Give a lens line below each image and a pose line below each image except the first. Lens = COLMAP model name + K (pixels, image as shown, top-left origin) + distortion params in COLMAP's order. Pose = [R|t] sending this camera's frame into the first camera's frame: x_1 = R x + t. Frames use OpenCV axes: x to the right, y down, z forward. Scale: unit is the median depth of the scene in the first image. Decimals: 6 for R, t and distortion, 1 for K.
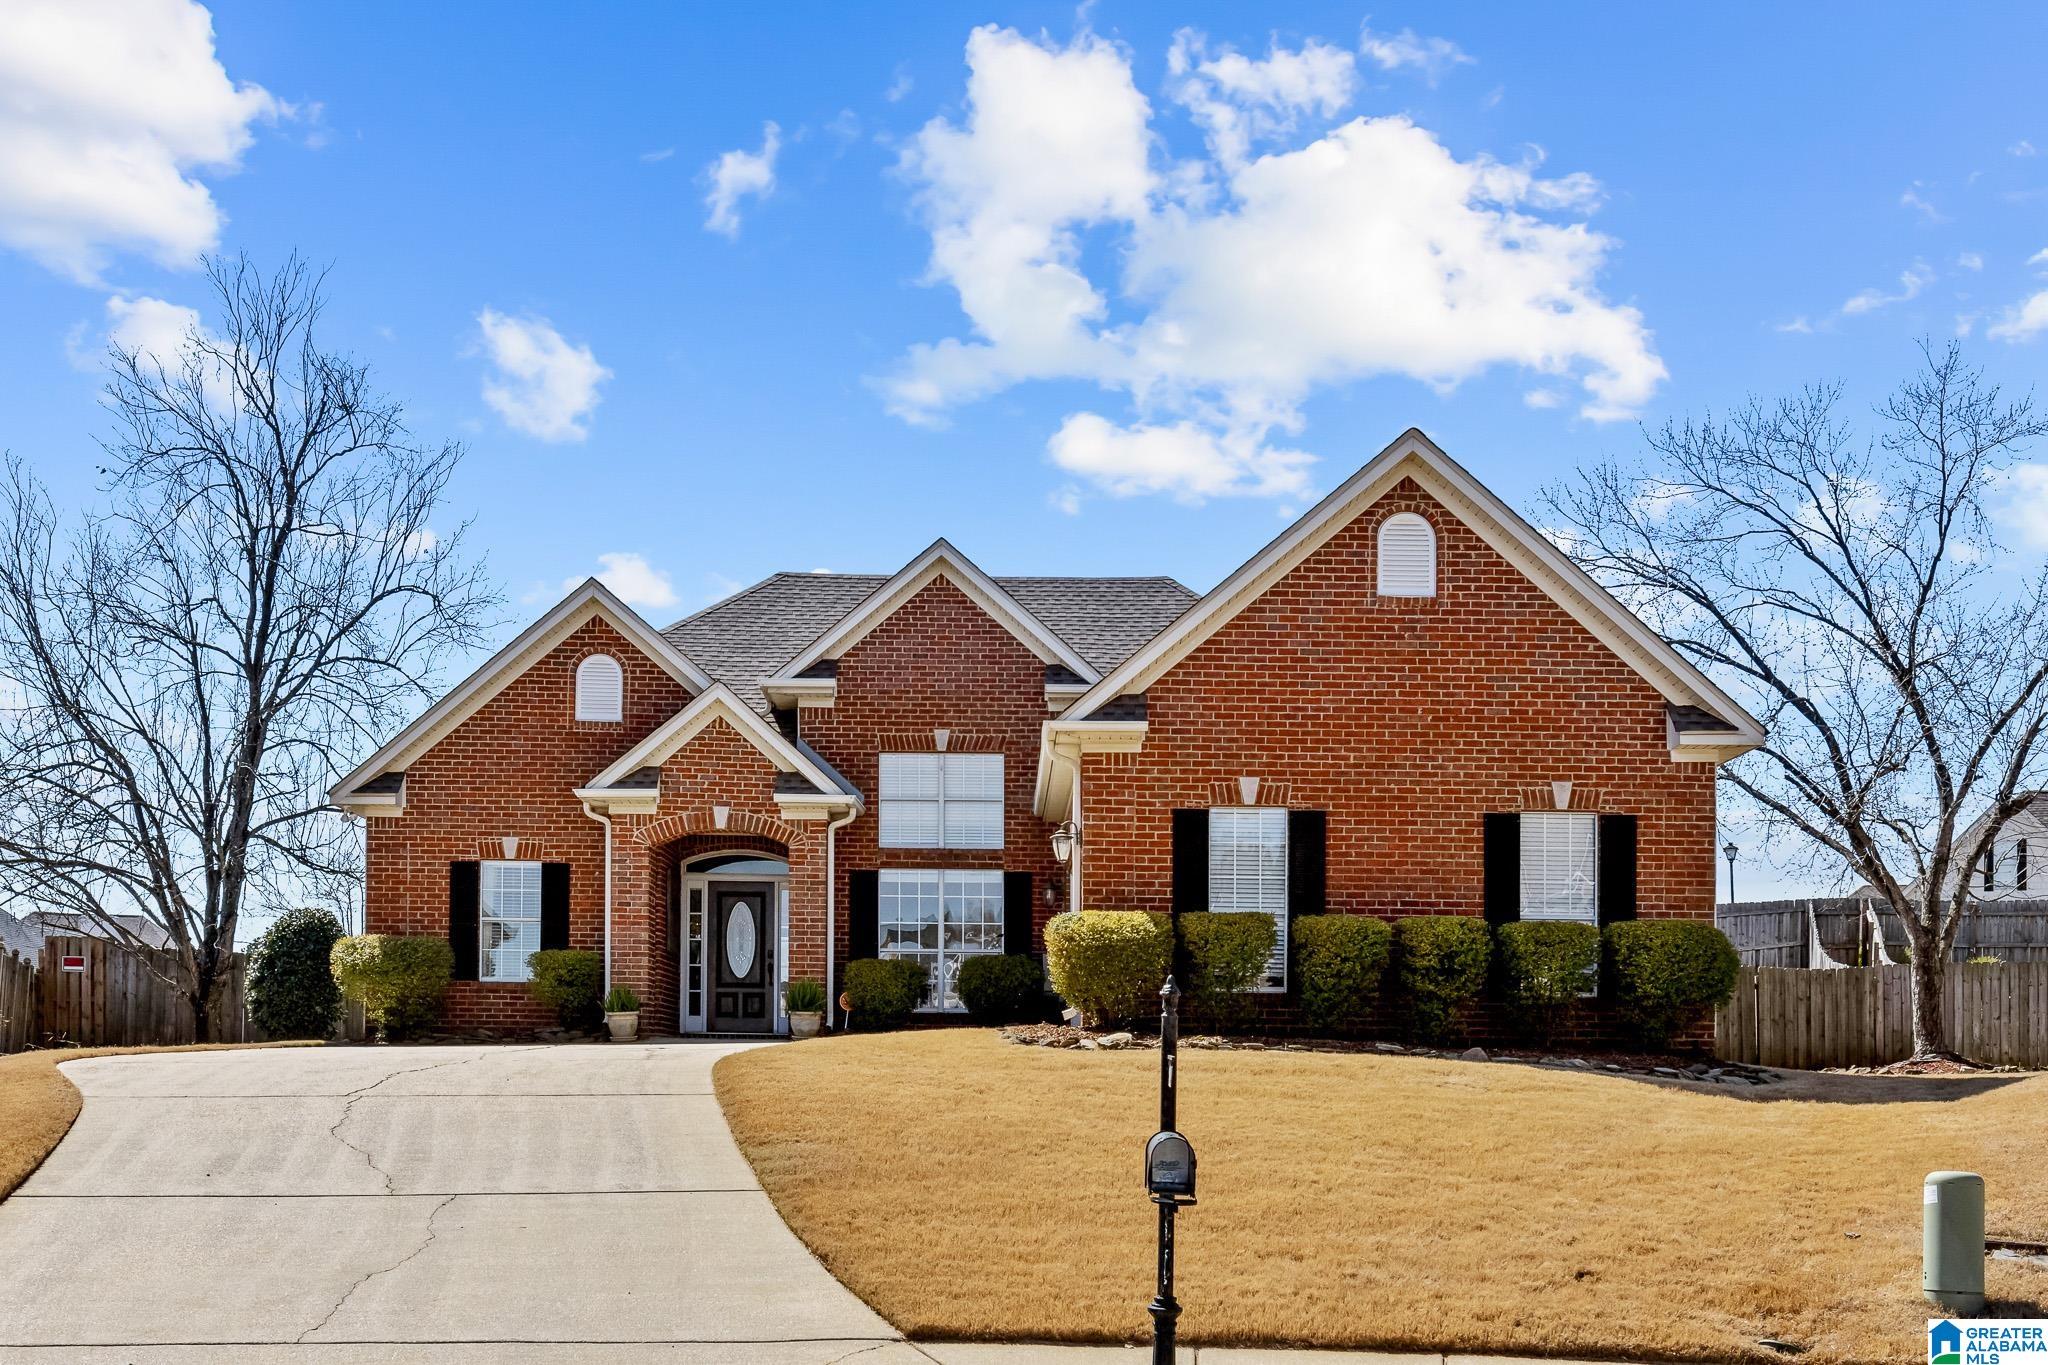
lens RADIAL K [[2055.9, 0, 1006.7], [0, 2055.9, 675.1], [0, 0, 1]] dist [0.003107, 0.001109]
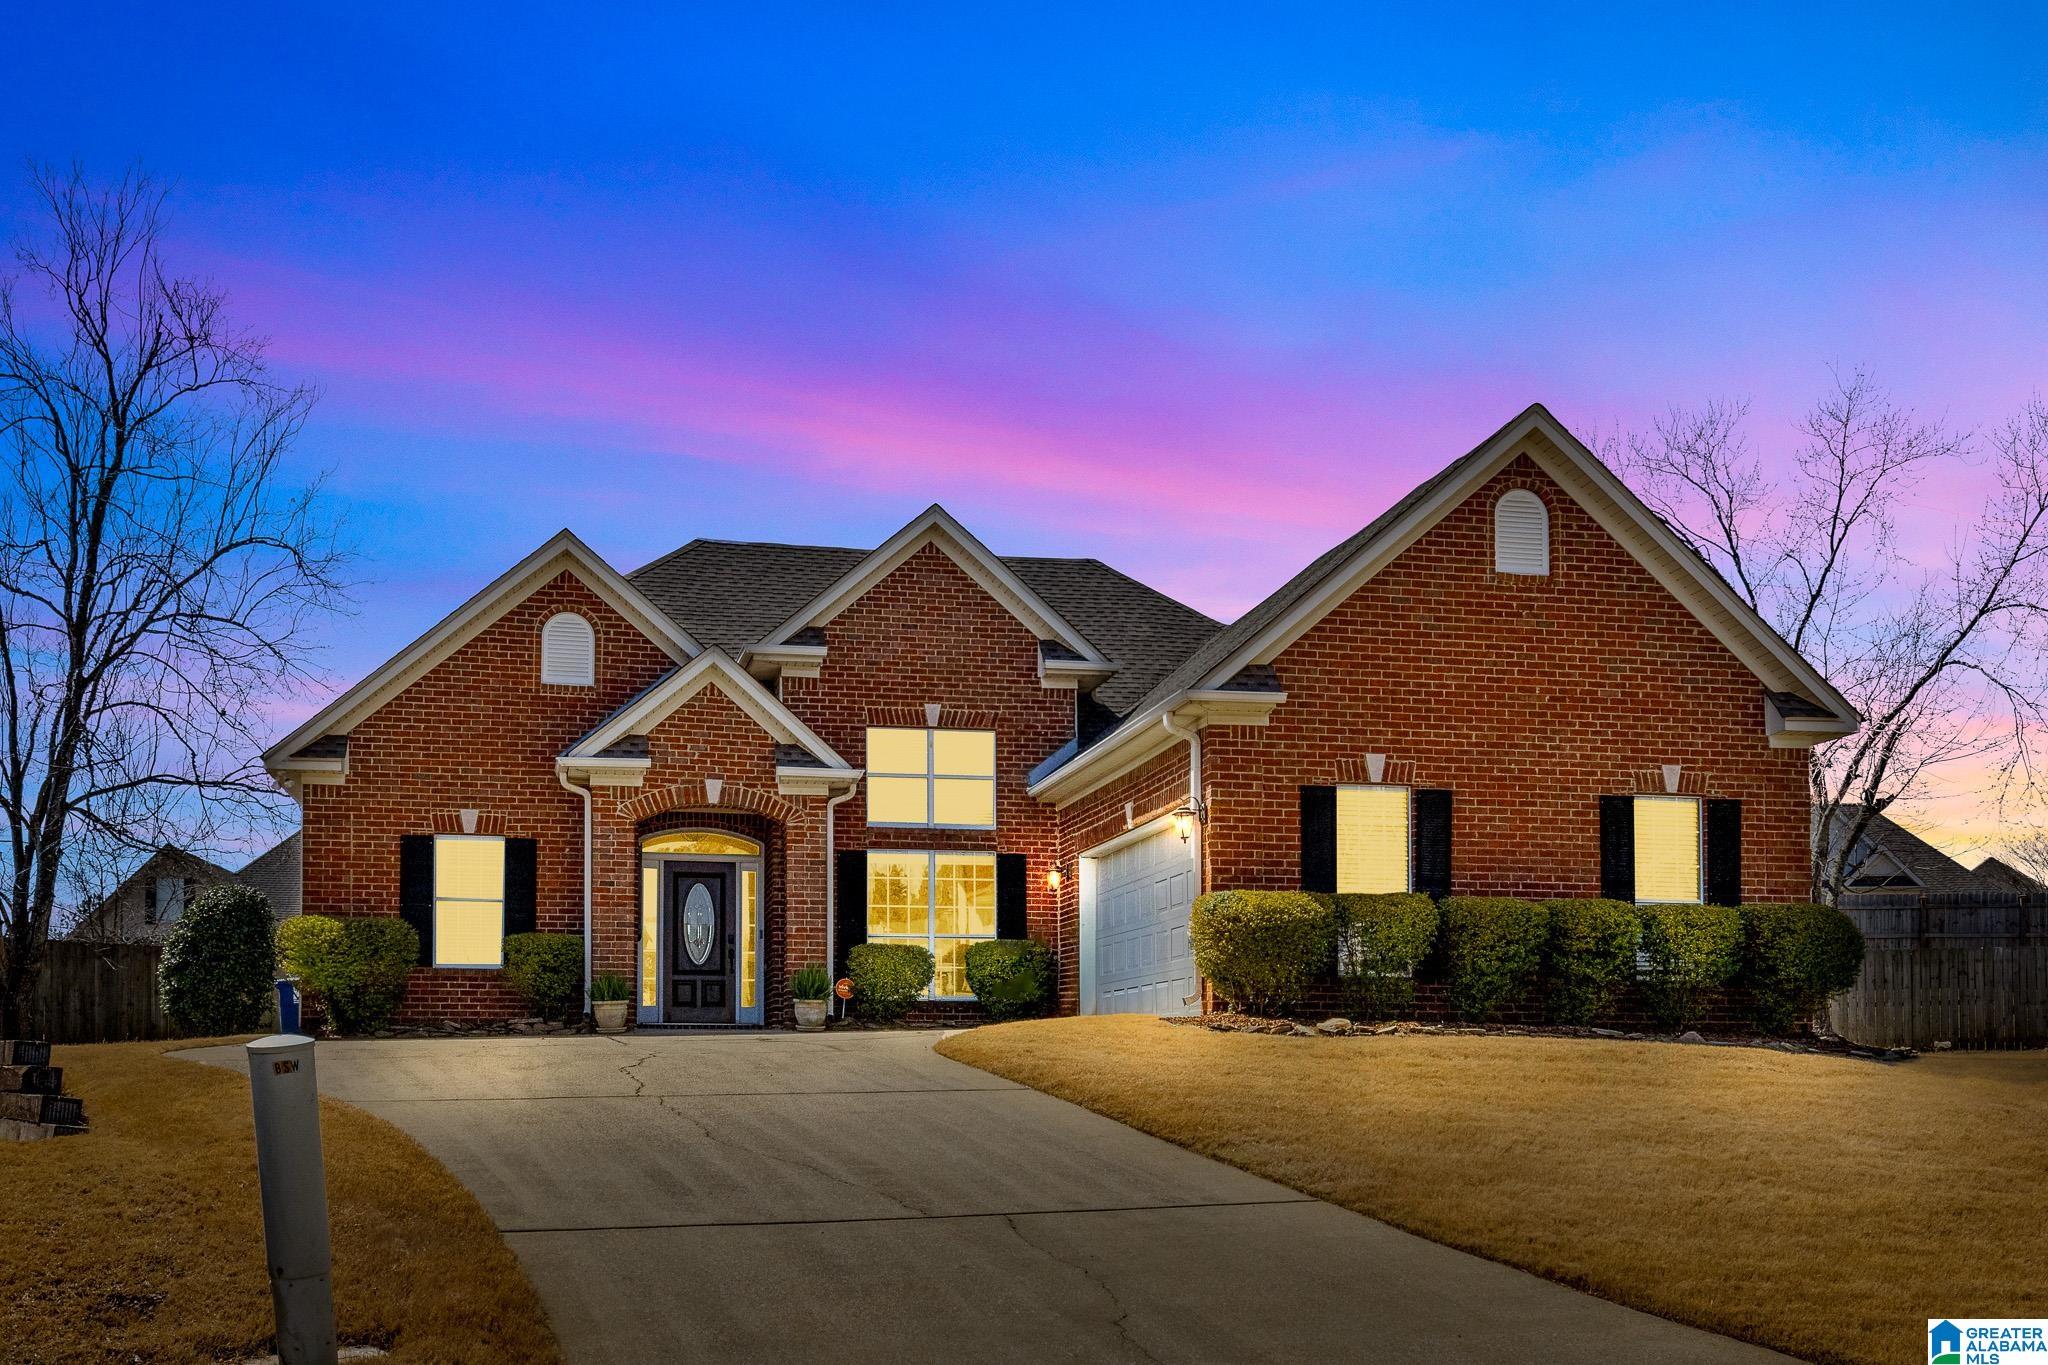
lens RADIAL K [[1971.0, 0, 1024.0], [0, 1971.0, 682.5], [0, 0, 1]] dist [-0.000035, -0.000518]
pose [[0.979231, 0.028513, 0.200731, -0.228919], [-0.028647, 0.999587, -0.002239, 0.022727], [-0.200712, -0.003558, 0.979644, 0.125100]]
